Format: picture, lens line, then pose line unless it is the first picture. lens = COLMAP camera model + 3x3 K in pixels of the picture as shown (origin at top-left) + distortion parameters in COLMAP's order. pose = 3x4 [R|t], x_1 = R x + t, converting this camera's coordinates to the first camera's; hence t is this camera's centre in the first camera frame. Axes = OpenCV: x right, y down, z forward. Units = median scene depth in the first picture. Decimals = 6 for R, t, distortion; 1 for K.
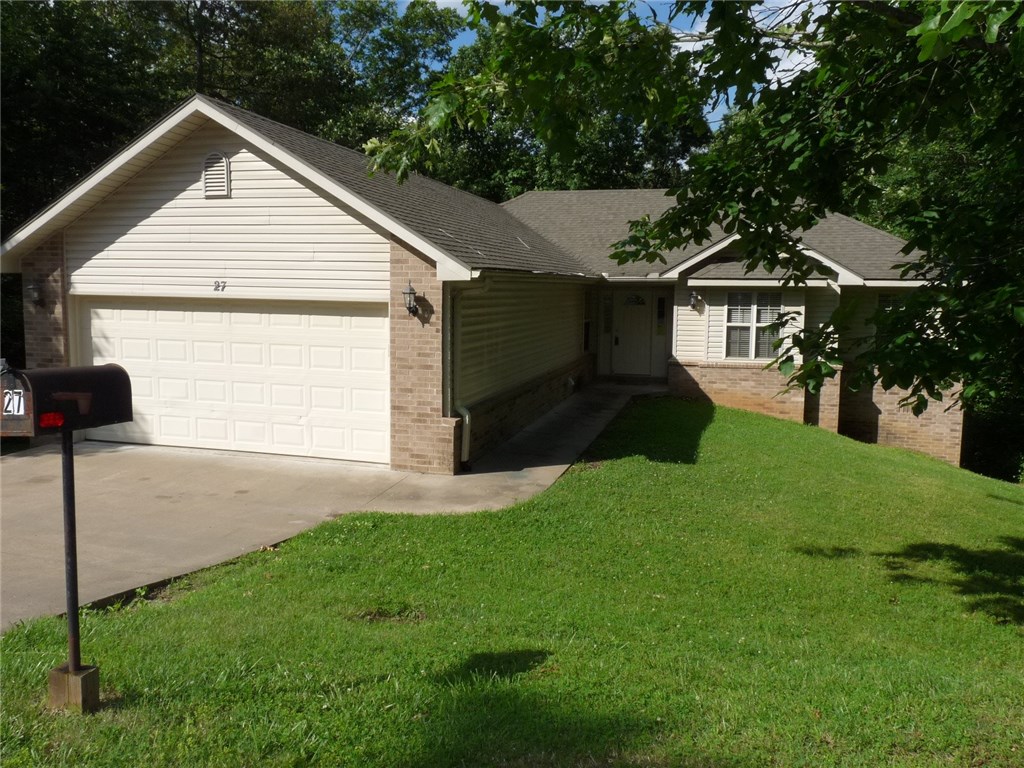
lens RADIAL K [[823.1, 0, 512.5], [0, 823.1, 383.5], [0, 0, 1]] dist [-0.014718, -0.028130]
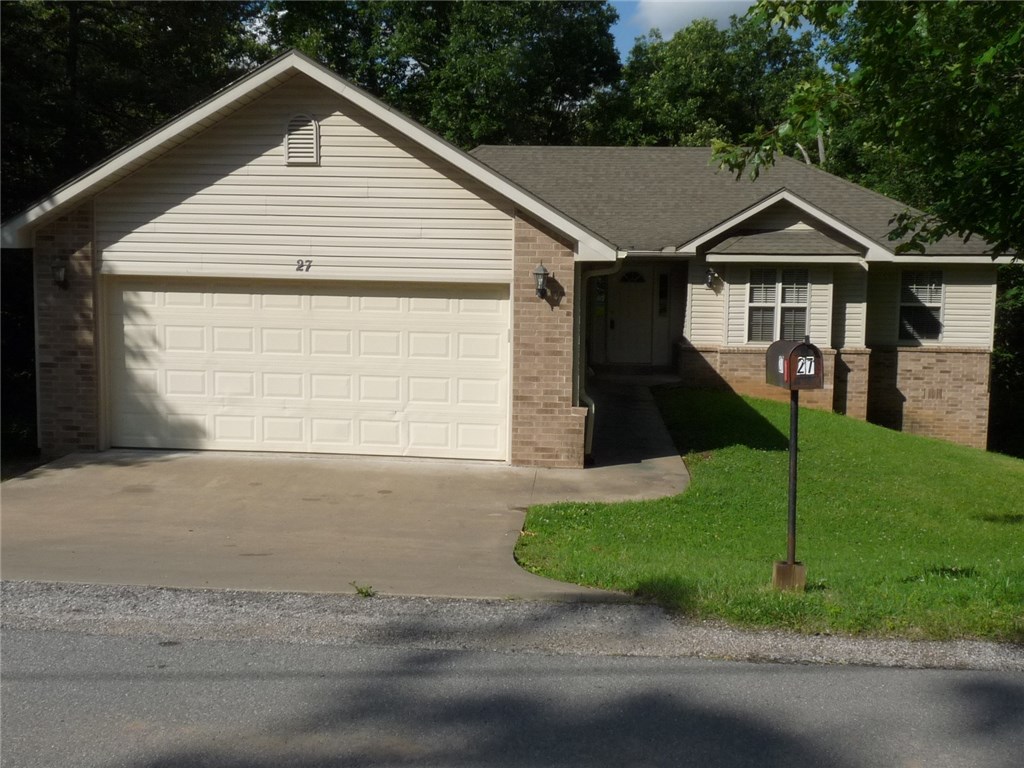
lens RADIAL K [[1089.6, 0, 512.6], [0, 1089.6, 382.4], [0, 0, 1]] dist [-0.016917, 0.000000]
pose [[0.981435, -0.019763, 0.190774, -0.355041], [0.019856, 0.999802, 0.001424, 0.009429], [-0.190764, 0.002391, 0.981633, -0.184520]]
